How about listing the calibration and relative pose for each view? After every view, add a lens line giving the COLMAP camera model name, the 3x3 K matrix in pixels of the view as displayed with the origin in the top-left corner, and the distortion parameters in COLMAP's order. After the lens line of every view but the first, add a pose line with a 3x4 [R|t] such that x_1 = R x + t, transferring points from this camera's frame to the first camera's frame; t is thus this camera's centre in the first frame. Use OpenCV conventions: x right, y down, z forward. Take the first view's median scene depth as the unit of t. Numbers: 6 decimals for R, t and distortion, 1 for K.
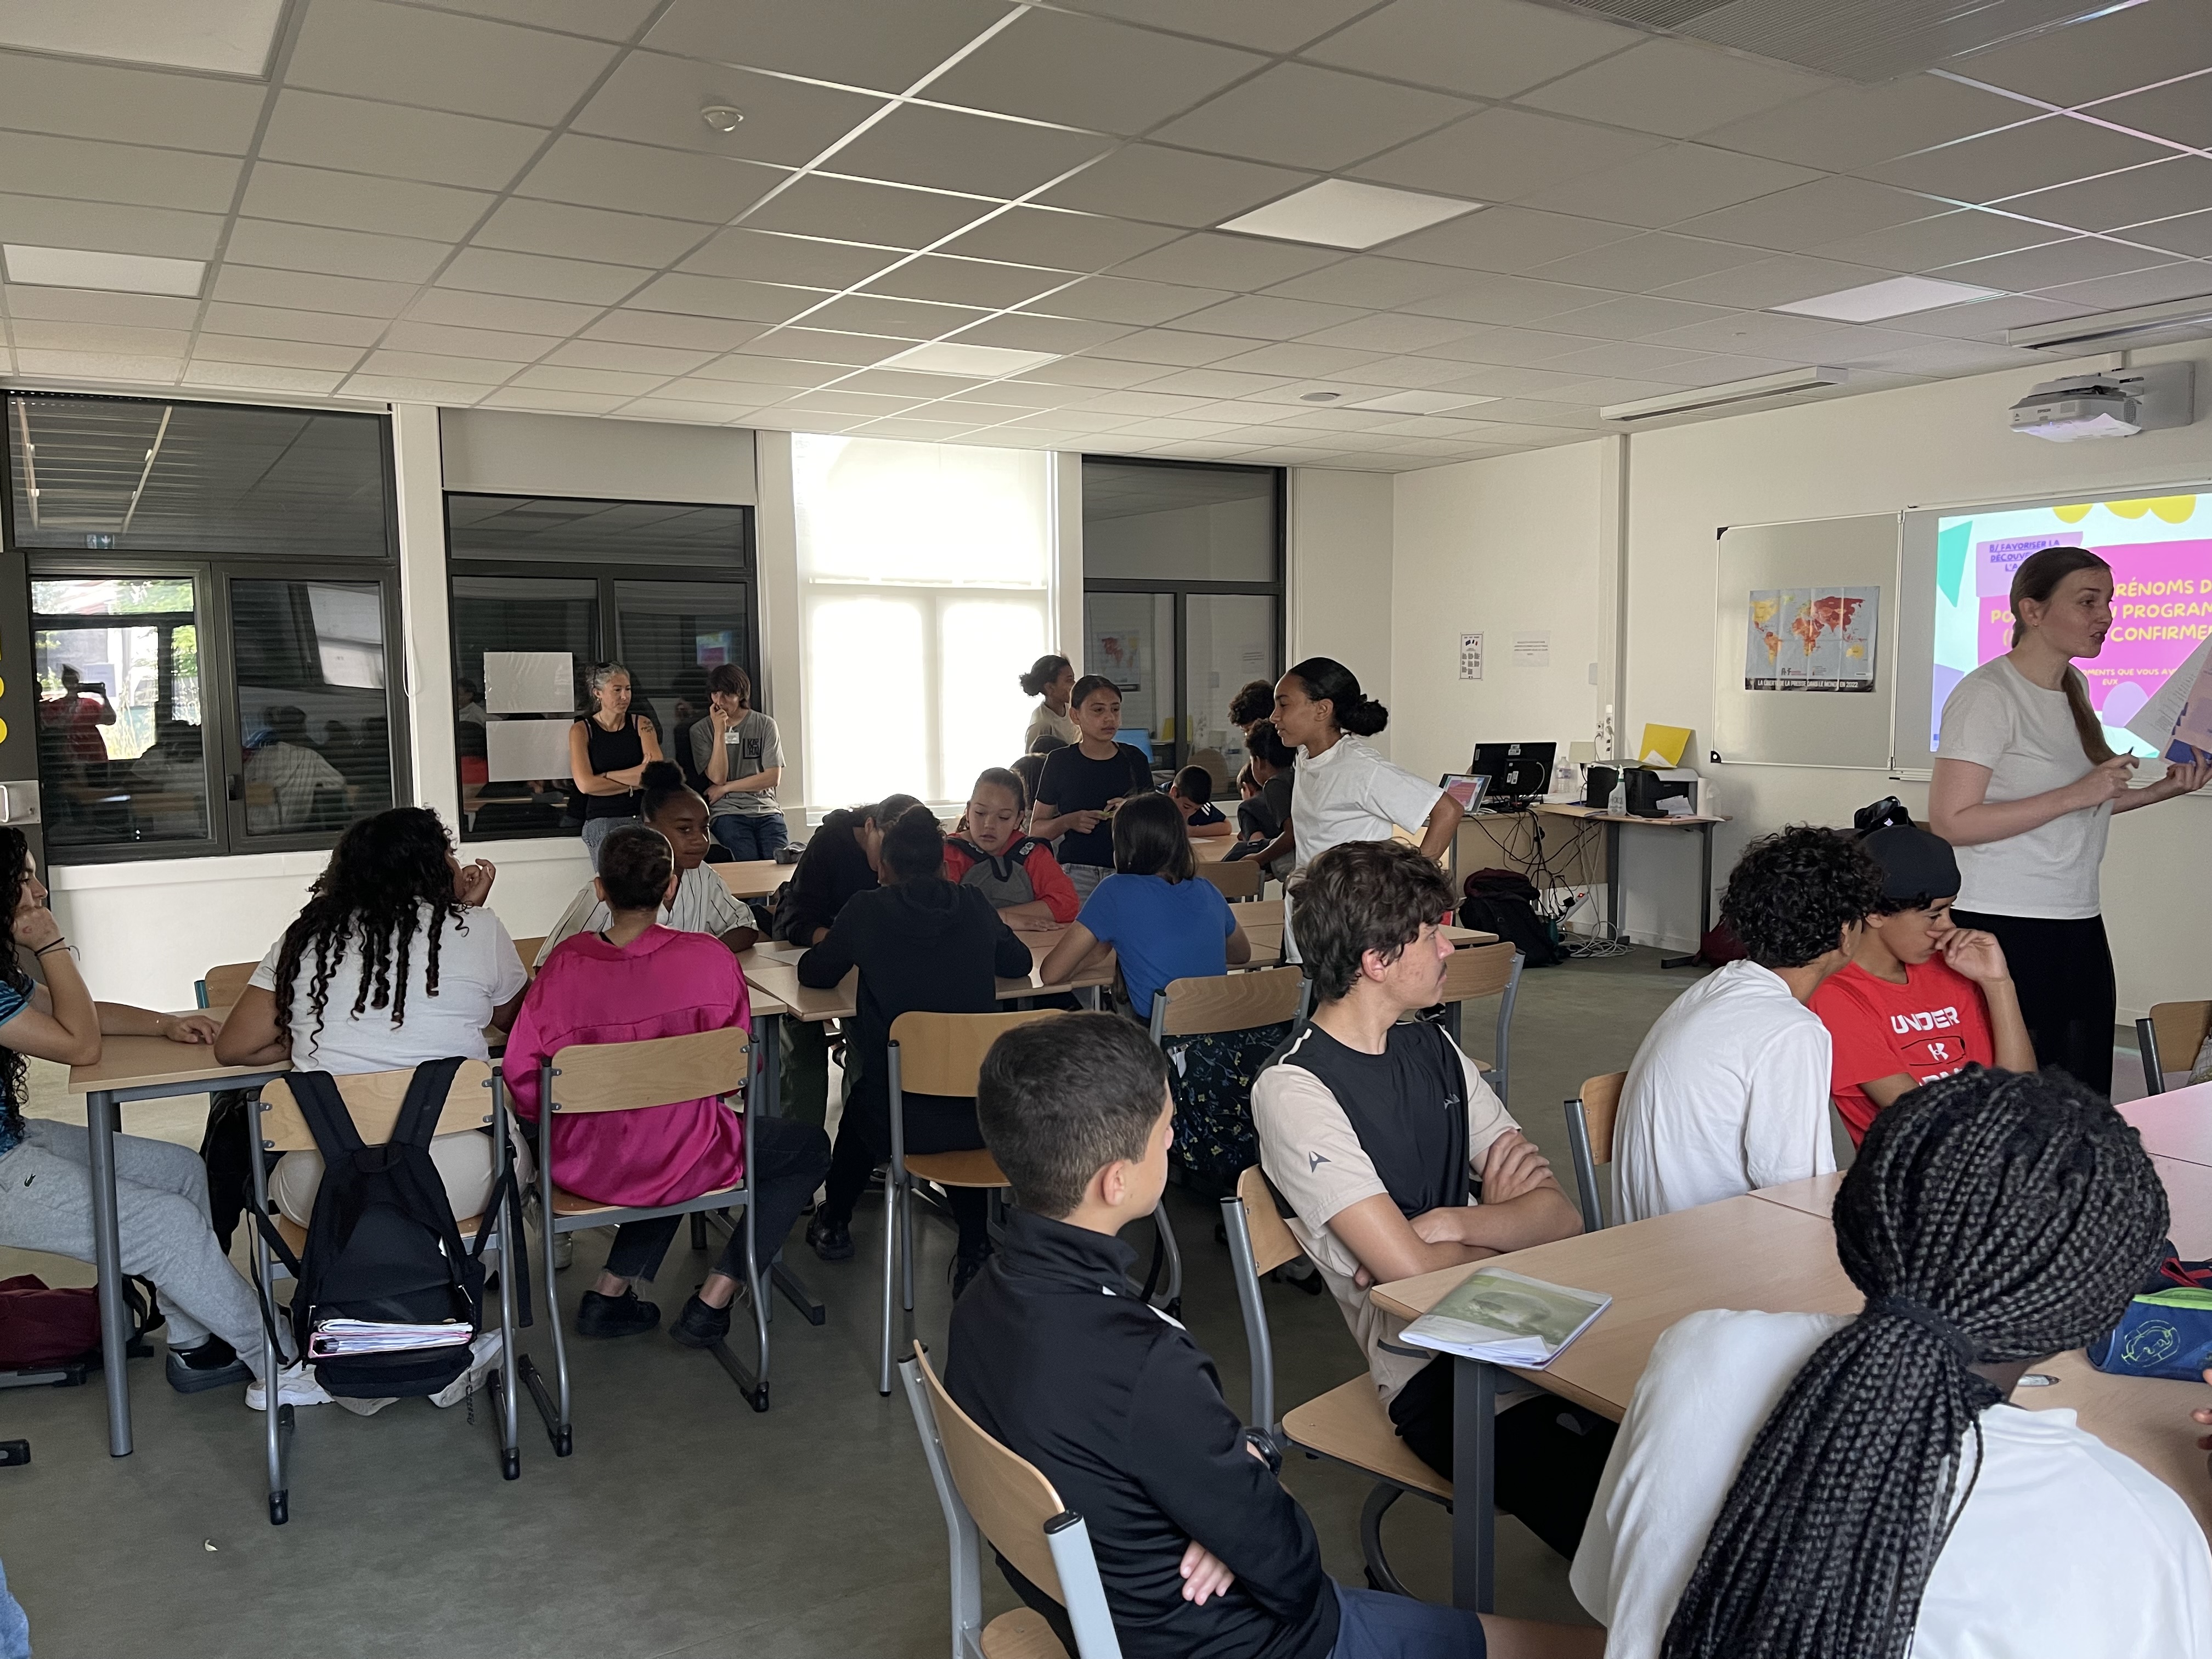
lens RADIAL K [[1699.8, 0, 1090.1], [0, 1699.8, 835.2], [0, 0, 1]] dist [0.030365, -0.017342]
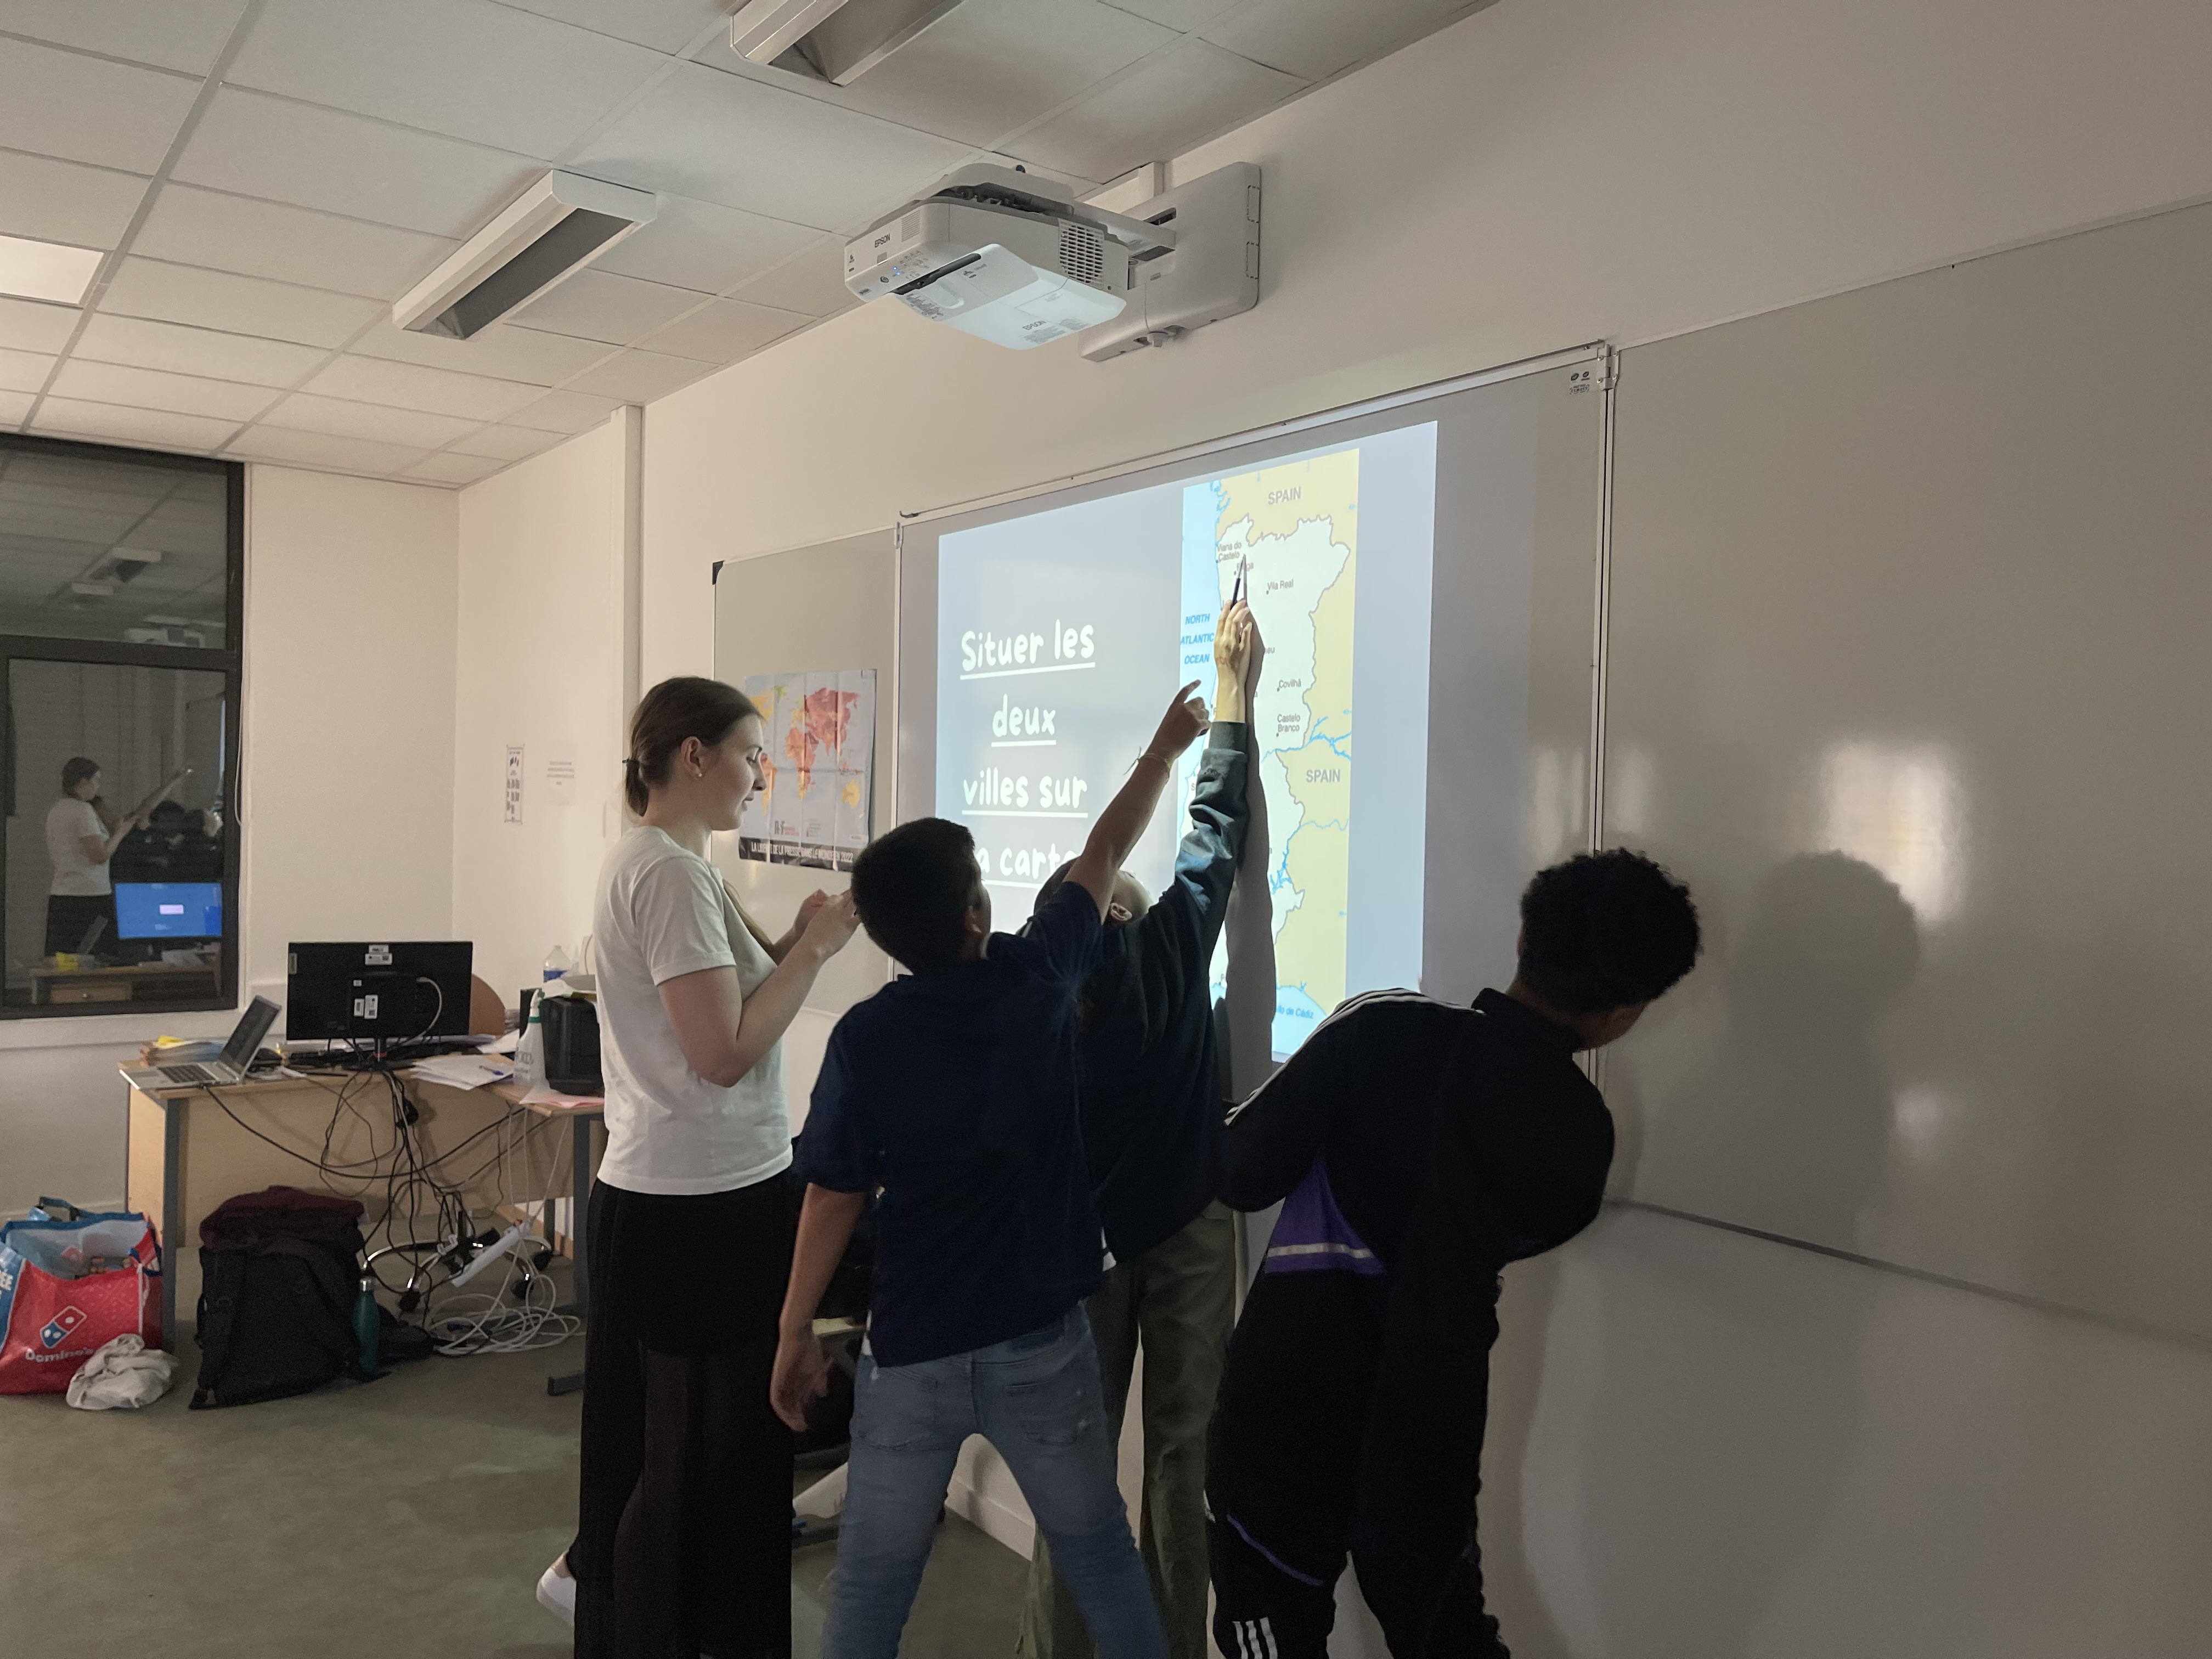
lens RADIAL K [[1699.8, 0, 1104.7], [0, 1699.8, 830.5], [0, 0, 1]] dist [0.030365, -0.017342]
pose [[0.995537, 0.030217, 0.089409, 0.430045], [-0.023022, 0.996493, -0.080441, -0.051156], [-0.091526, 0.078024, 0.992741, 0.437157]]
